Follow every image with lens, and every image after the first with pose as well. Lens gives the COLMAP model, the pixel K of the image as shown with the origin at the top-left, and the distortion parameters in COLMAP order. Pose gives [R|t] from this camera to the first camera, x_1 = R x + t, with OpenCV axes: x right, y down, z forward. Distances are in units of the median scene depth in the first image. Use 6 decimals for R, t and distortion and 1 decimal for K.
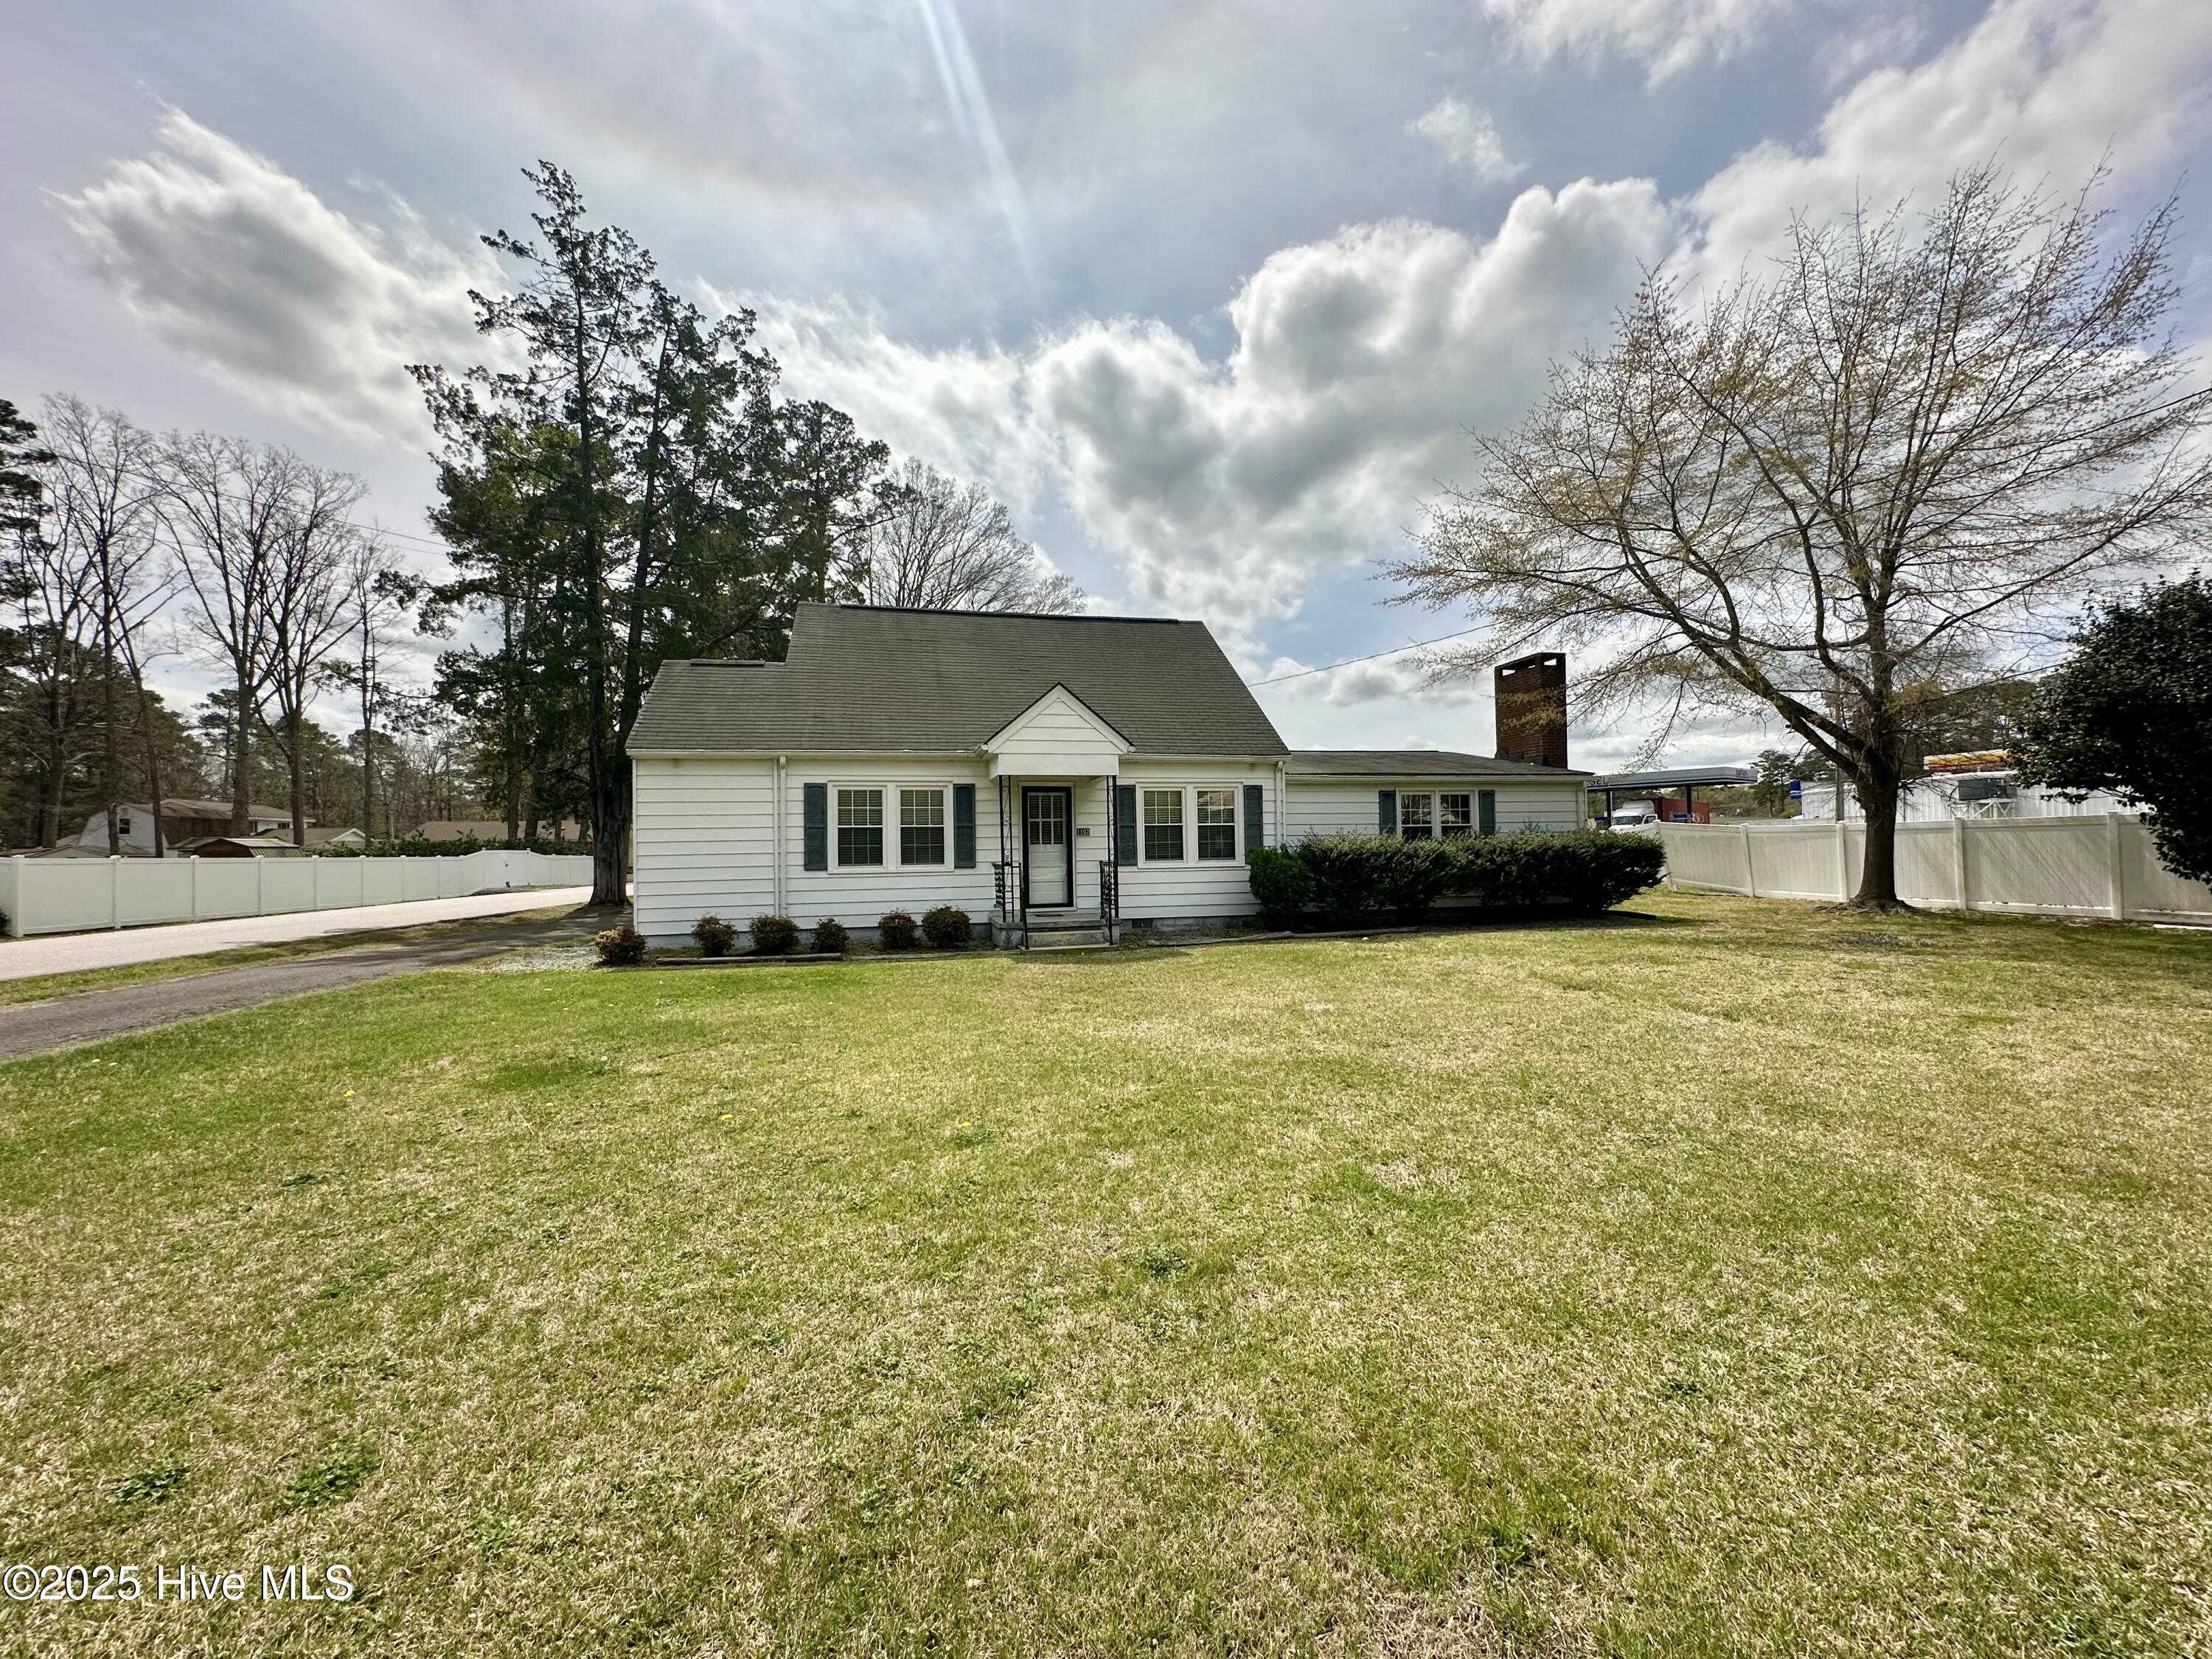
lens RADIAL K [[890.8, 0, 1107.6], [0, 890.8, 823.2], [0, 0, 1]] dist [0.020712, -0.006616]
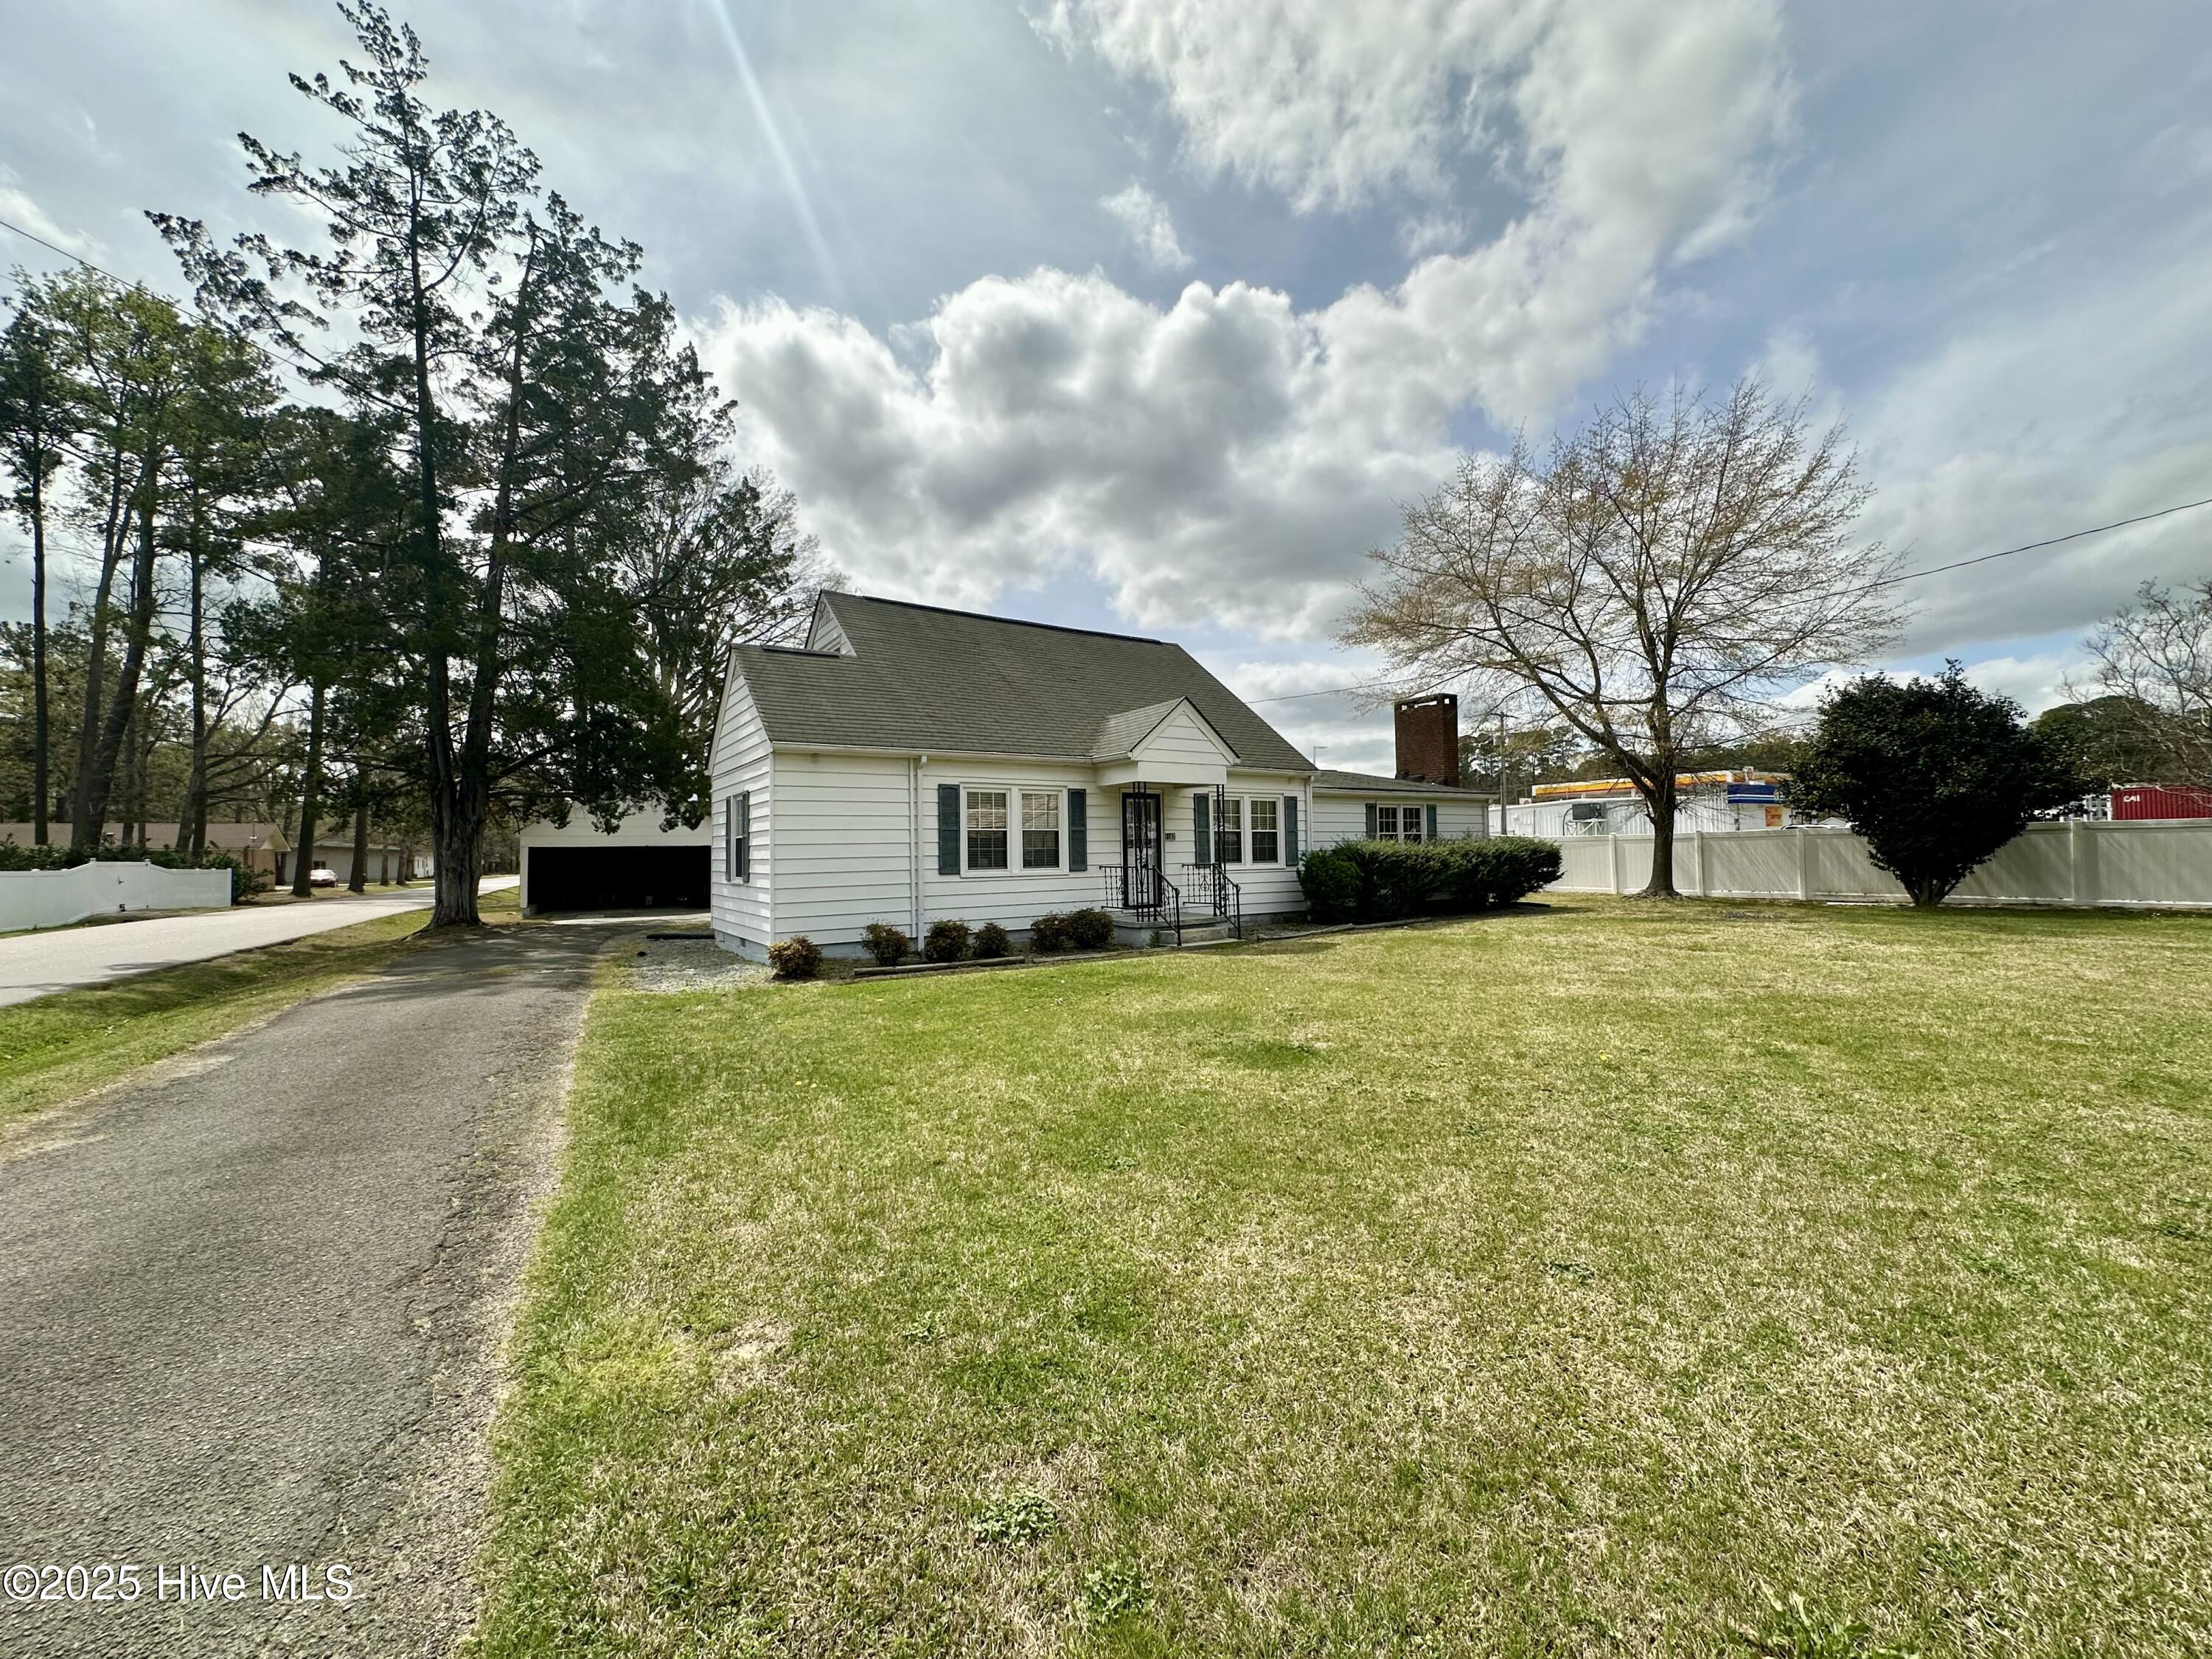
lens RADIAL K [[885.5, 0, 1105.0], [0, 885.5, 830.3], [0, 0, 1]] dist [0.000178, 0.000508]
pose [[0.931421, 0.008292, 0.363848, -0.444742], [-0.006660, 0.999961, -0.005740, 0.008031], [-0.363882, 0.002923, 0.931441, 0.039829]]
